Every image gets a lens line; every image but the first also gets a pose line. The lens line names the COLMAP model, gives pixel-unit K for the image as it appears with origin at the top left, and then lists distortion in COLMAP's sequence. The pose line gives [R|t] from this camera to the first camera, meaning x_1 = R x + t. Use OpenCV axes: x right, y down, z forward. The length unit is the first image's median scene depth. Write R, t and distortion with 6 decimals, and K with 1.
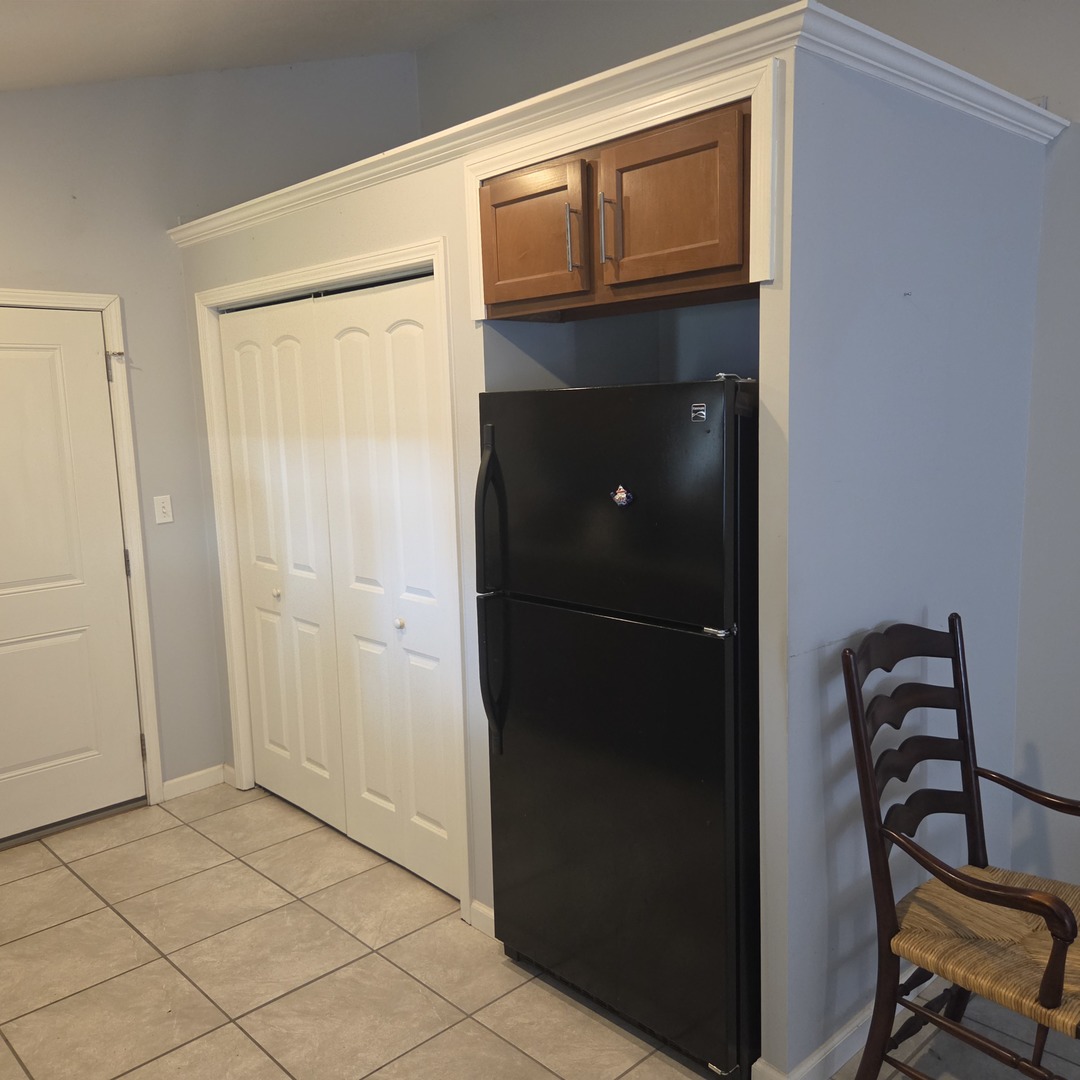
lens RADIAL K [[957.7, 0, 542.3], [0, 957.7, 545.3], [0, 0, 1]] dist [0.036523, 0.000149]
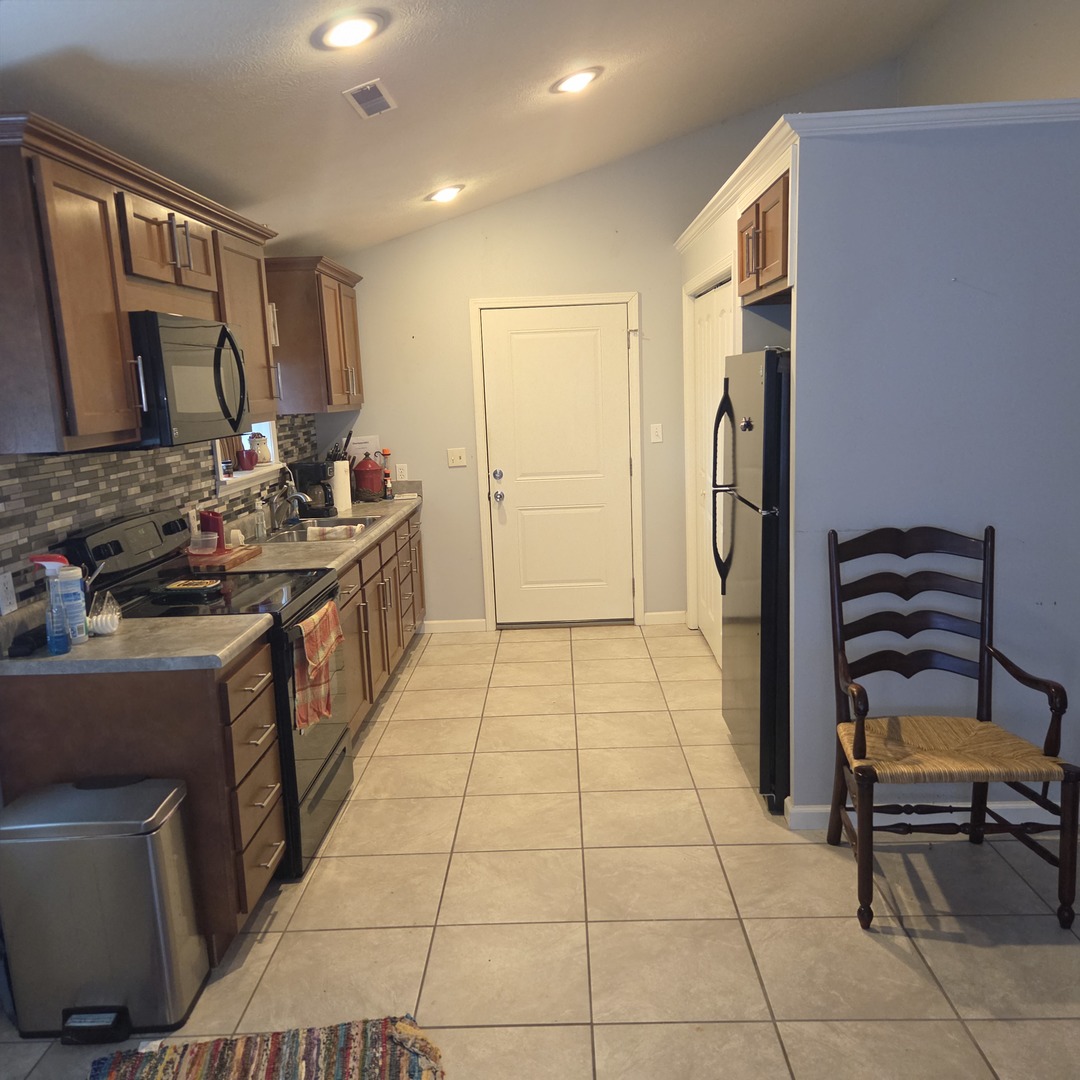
lens RADIAL K [[957.7, 0, 542.3], [0, 957.7, 545.3], [0, 0, 1]] dist [0.036523, 0.000149]
pose [[0.712901, 0.122259, -0.690525, 0.731025], [-0.083426, 0.992478, 0.089592, 0.024797], [0.696285, -0.006262, 0.717738, -0.276961]]
